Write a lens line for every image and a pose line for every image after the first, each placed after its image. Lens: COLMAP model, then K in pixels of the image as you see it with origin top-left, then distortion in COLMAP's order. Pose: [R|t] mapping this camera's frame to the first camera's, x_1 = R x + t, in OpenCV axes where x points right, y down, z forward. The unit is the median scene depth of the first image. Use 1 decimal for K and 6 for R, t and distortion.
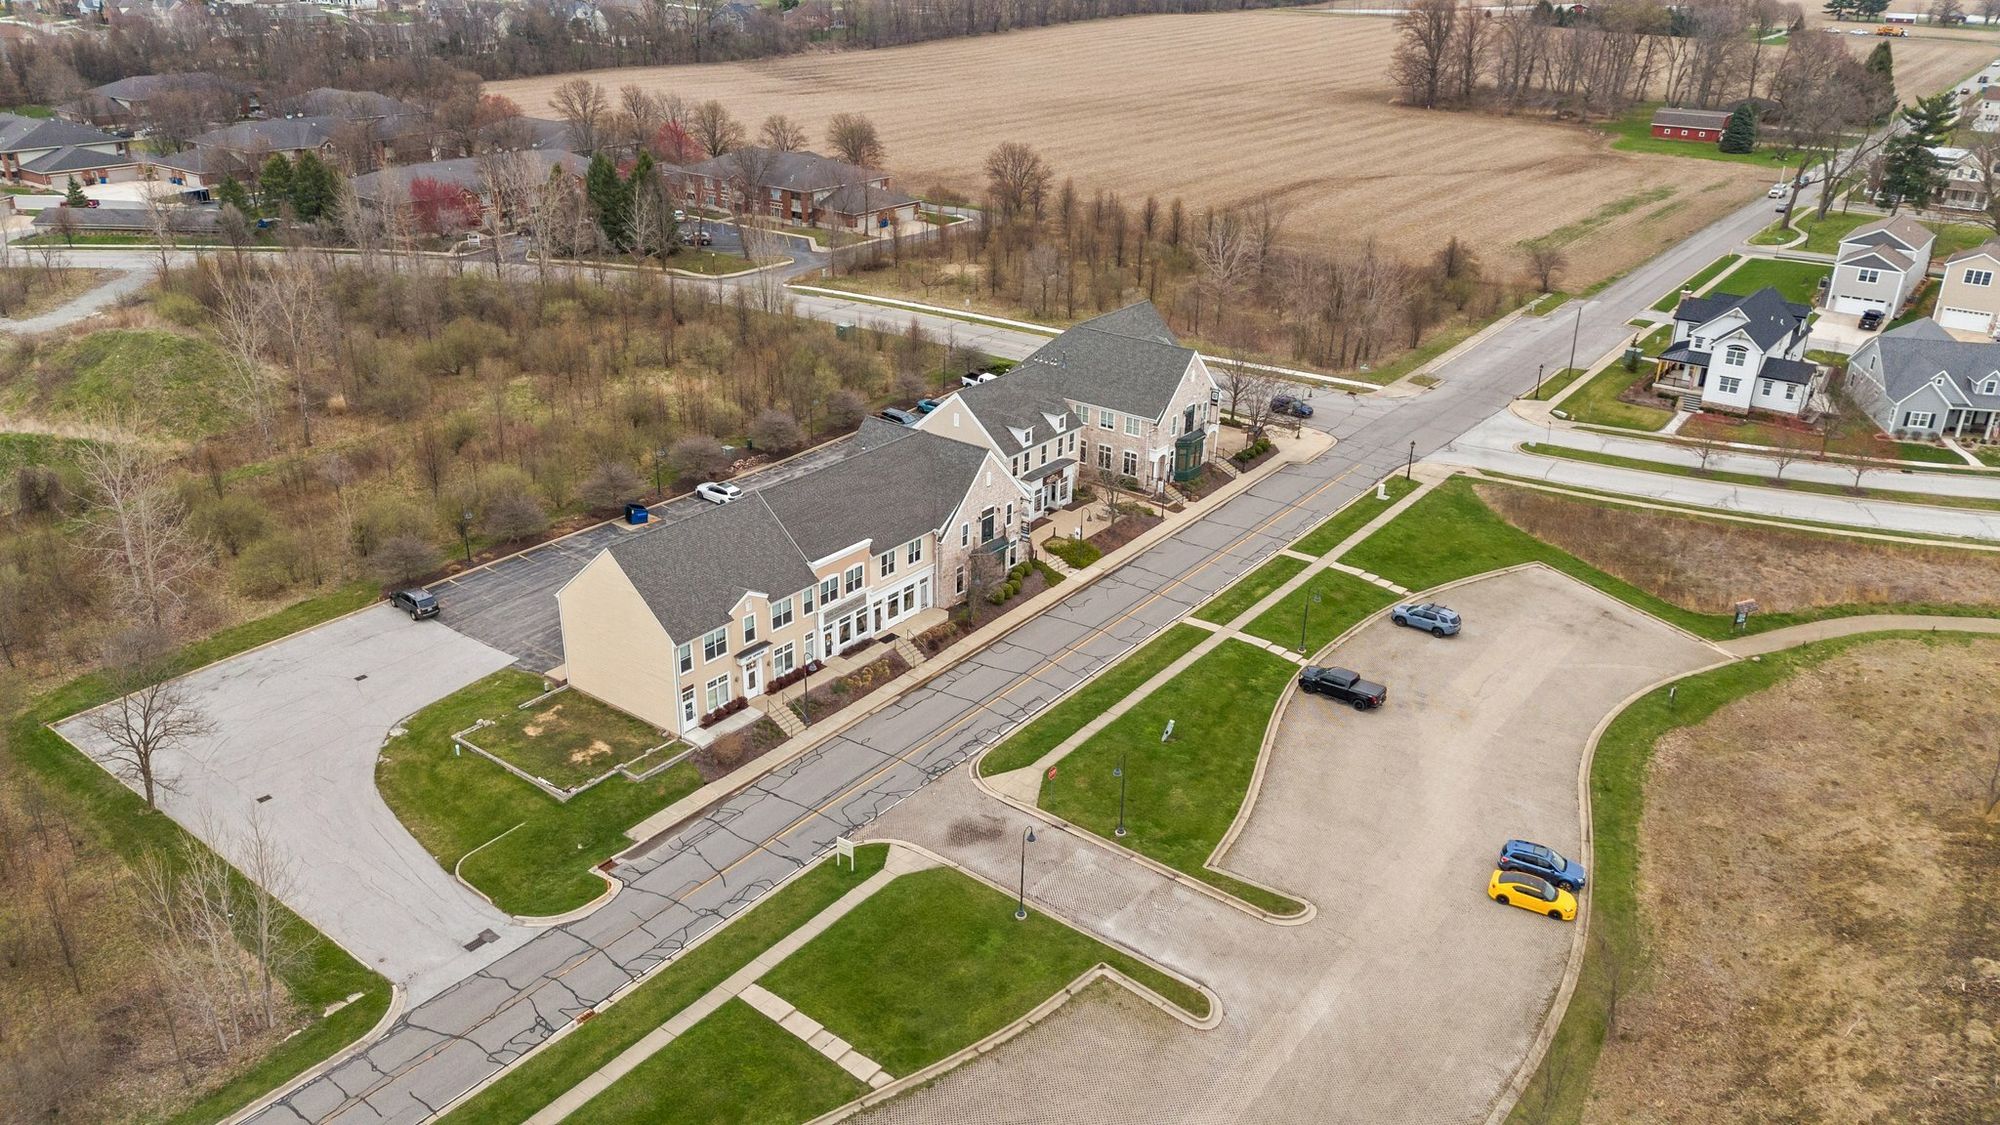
lens RADIAL K [[1442.6, 0, 1039.1], [0, 1442.6, 565.5], [0, 0, 1]] dist [0.106954, -0.132542]
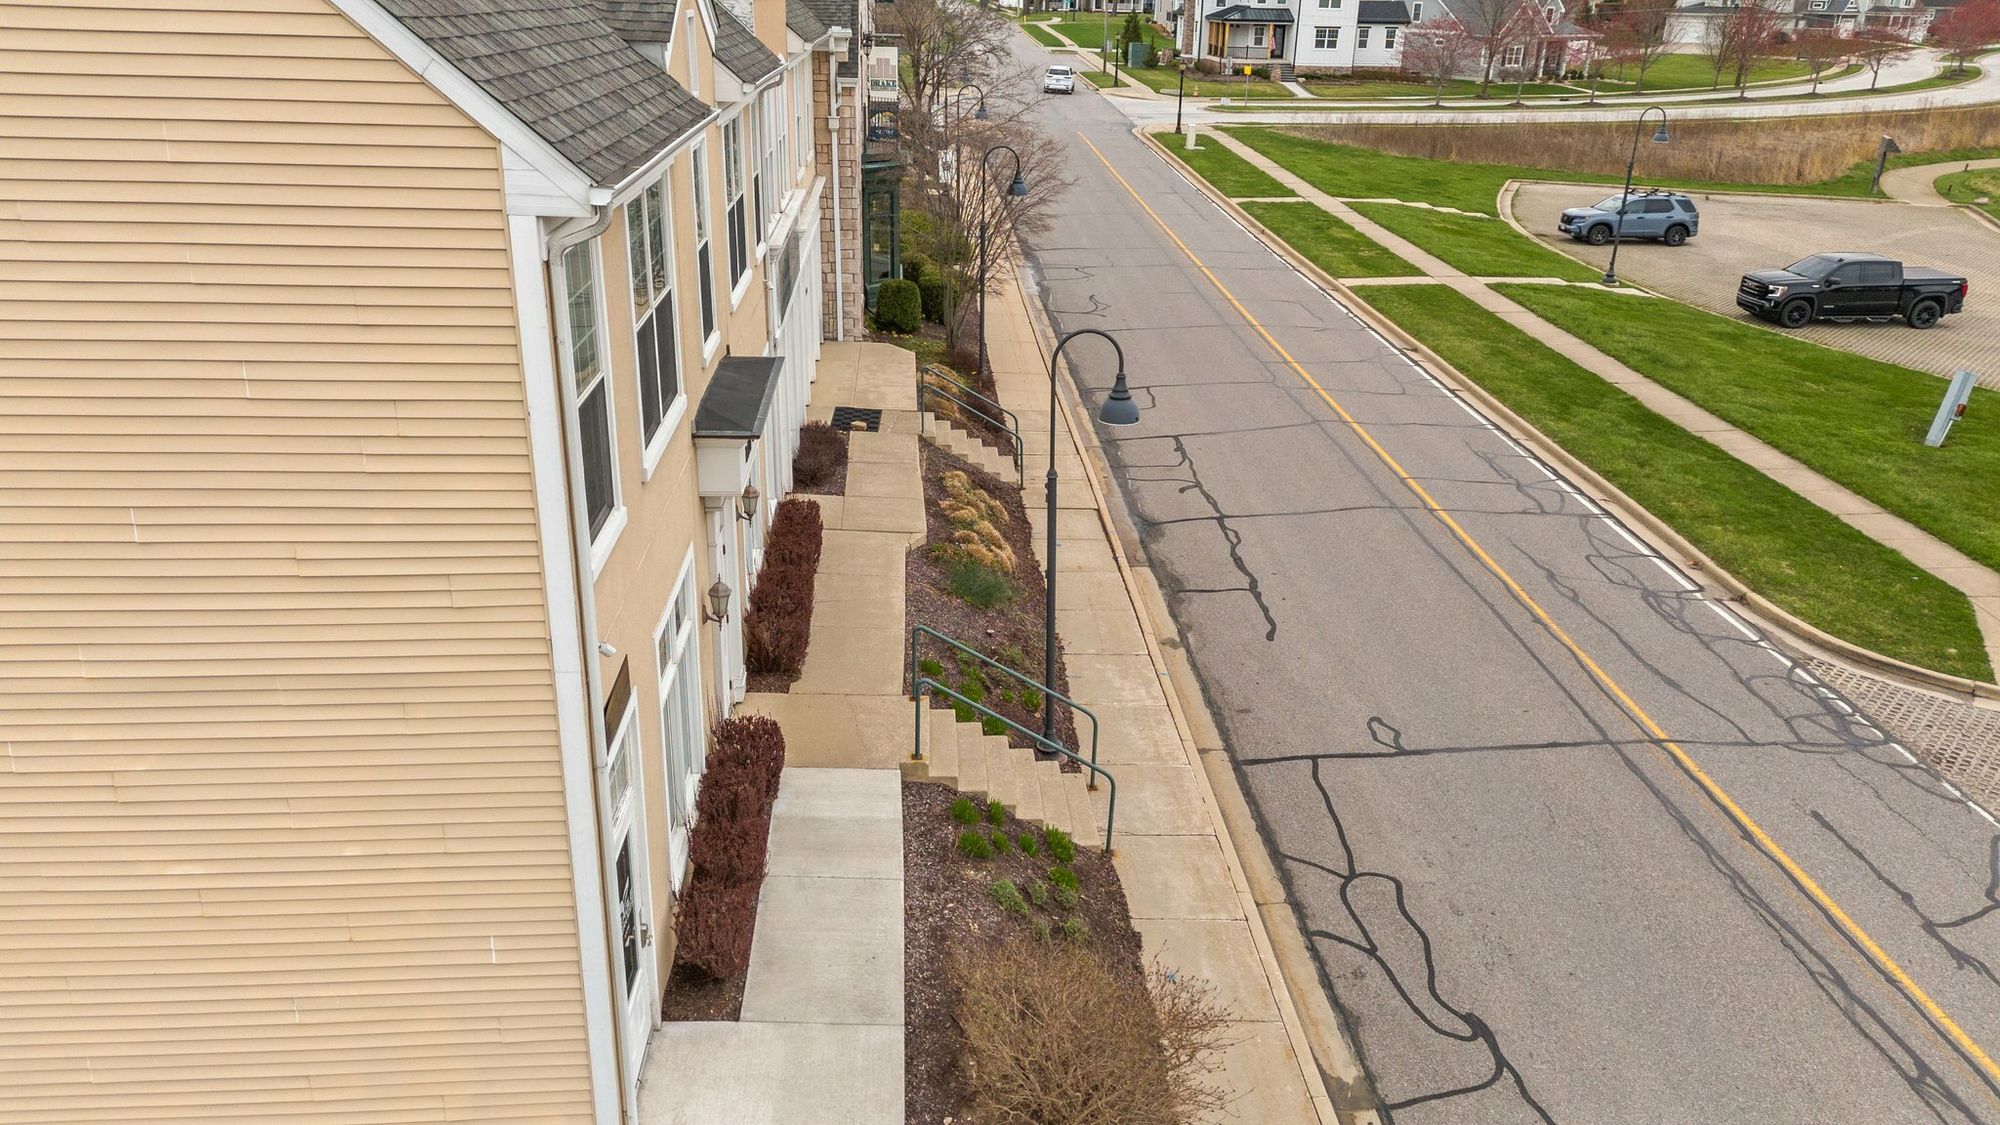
lens RADIAL K [[1457.9, 0, 1000.0], [0, 1457.9, 562.5], [0, 0, 1]] dist [0.108101, -0.138690]
pose [[0.775781, -0.247440, 0.580463, -0.251108], [0.260523, 0.963442, 0.062511, 0.068102], [-0.574711, 0.102729, 0.811883, 0.807229]]
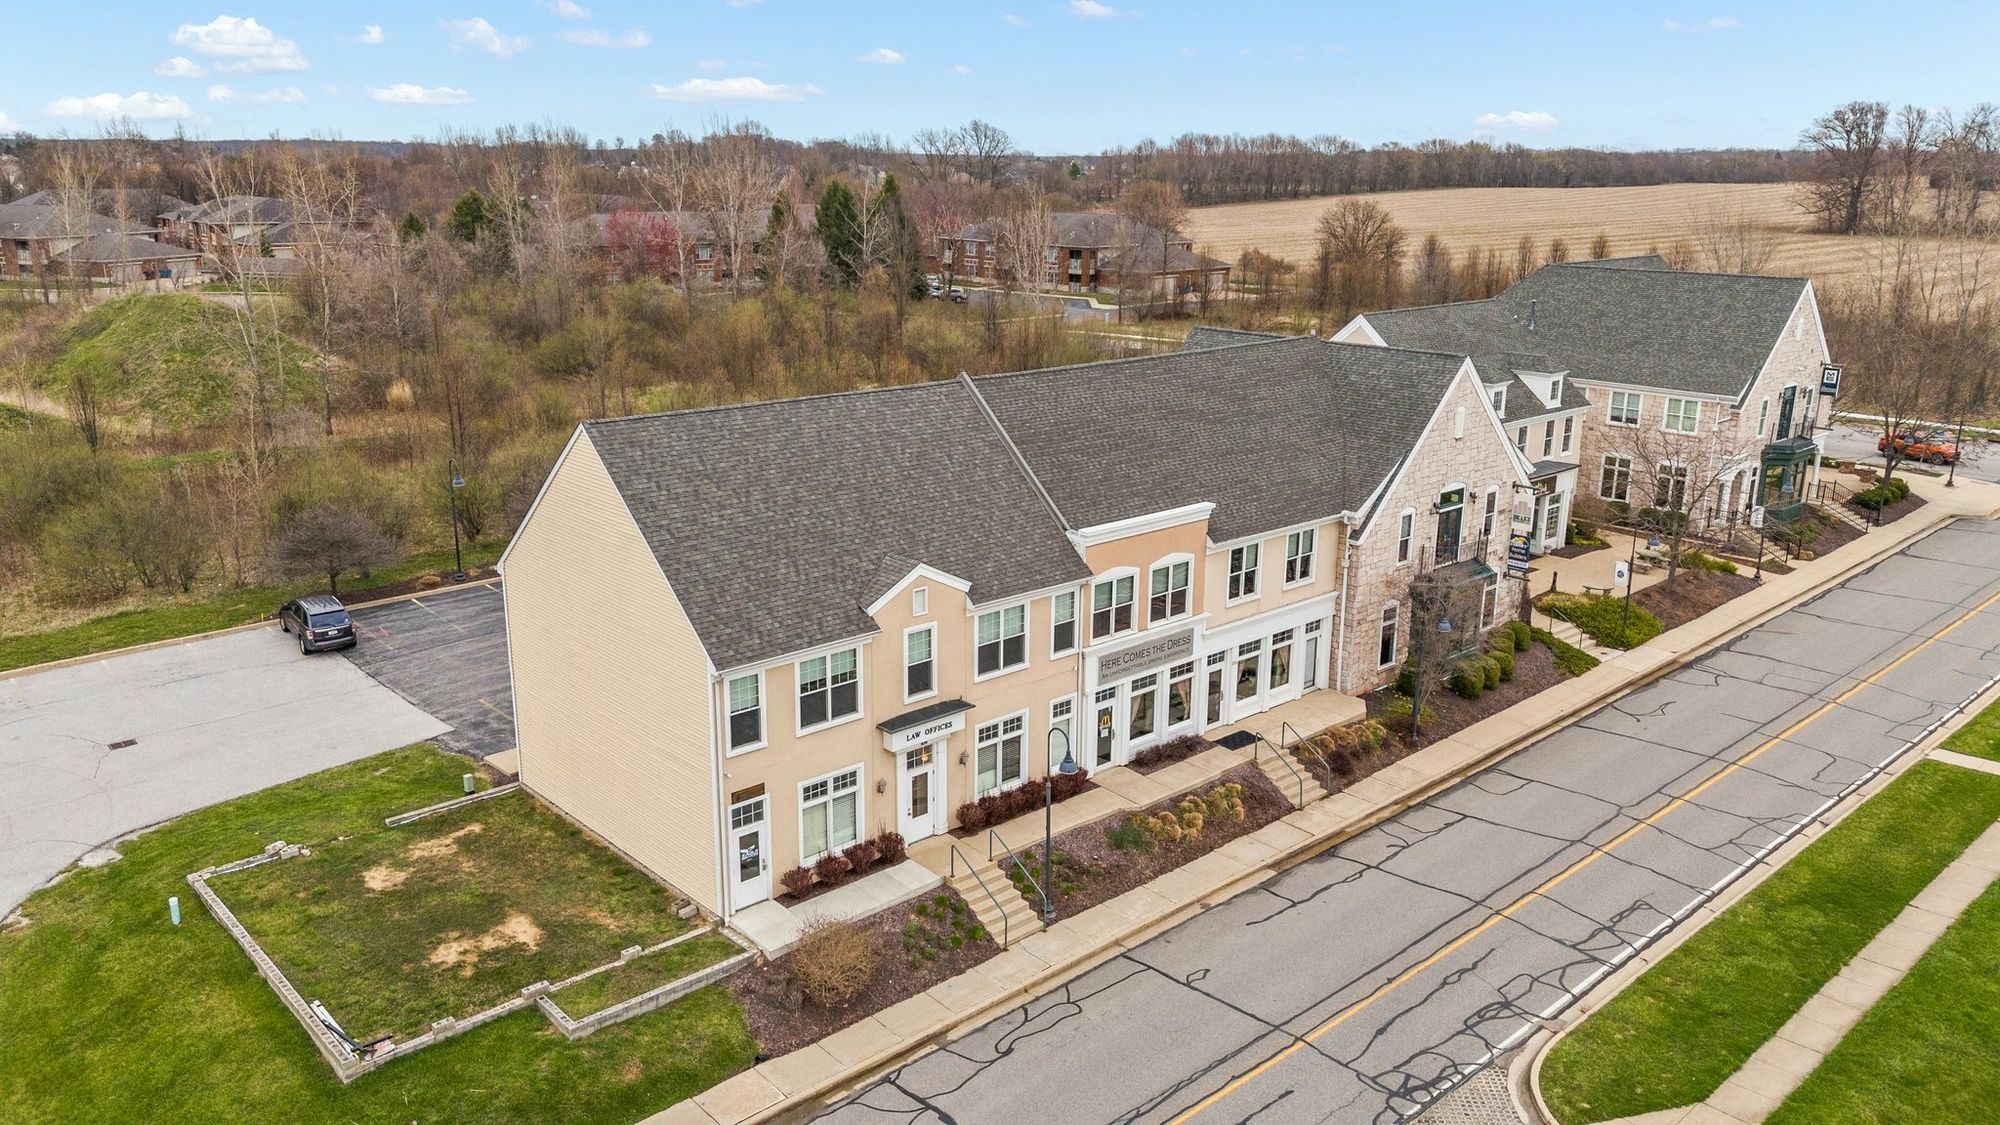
lens RADIAL K [[1457.9, 0, 1000.0], [0, 1457.9, 562.5], [0, 0, 1]] dist [0.108101, -0.138690]
pose [[0.978286, 0.029838, -0.205101, -0.088478], [-0.060978, 0.987221, -0.147231, 0.069774], [0.198087, 0.156541, 0.967603, 0.564111]]
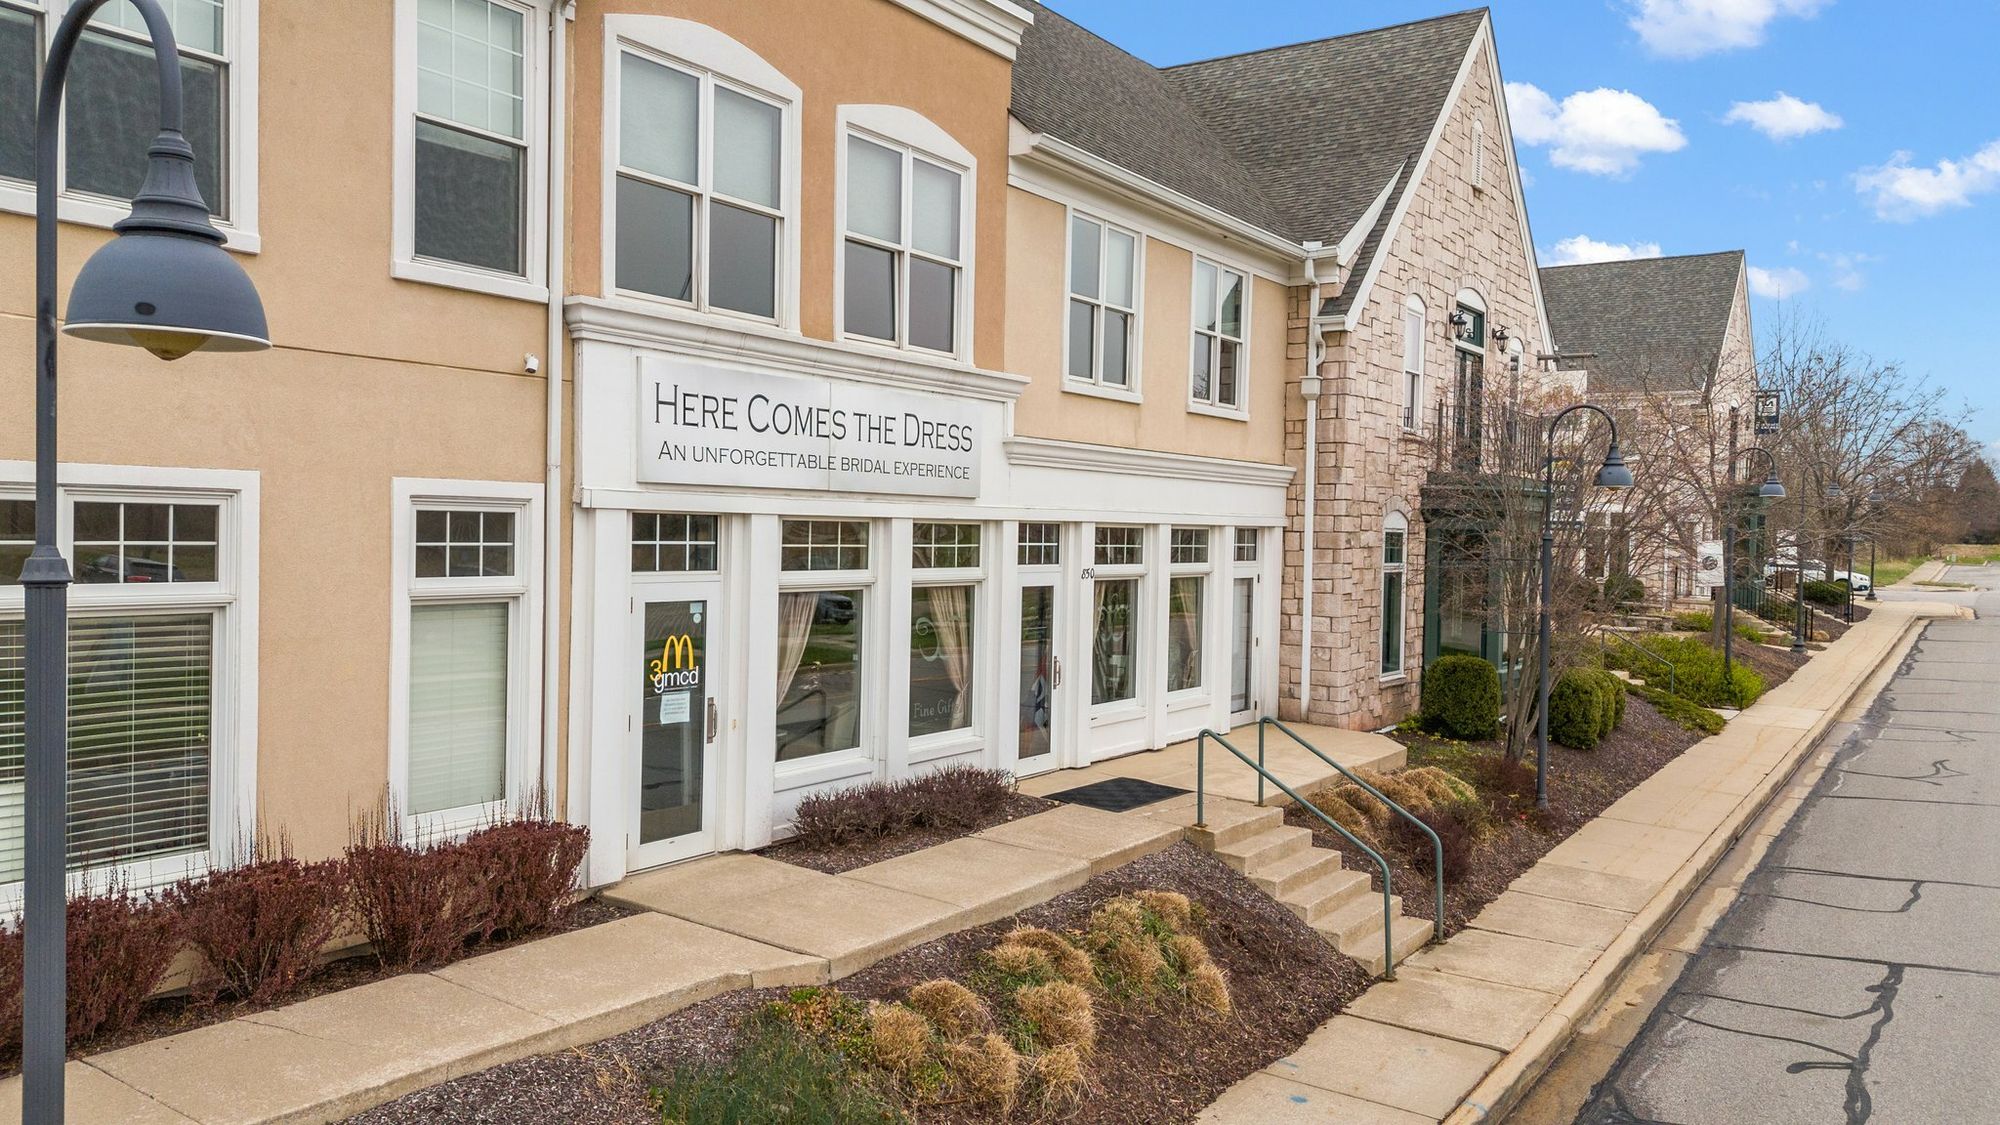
lens RADIAL K [[1457.9, 0, 1000.0], [0, 1457.9, 562.5], [0, 0, 1]] dist [0.108101, -0.138690]
pose [[0.999457, -0.015374, 0.029141, -0.124367], [0.025340, 0.923966, -0.381635, 0.086920], [-0.021057, 0.382166, 0.923854, 0.893992]]
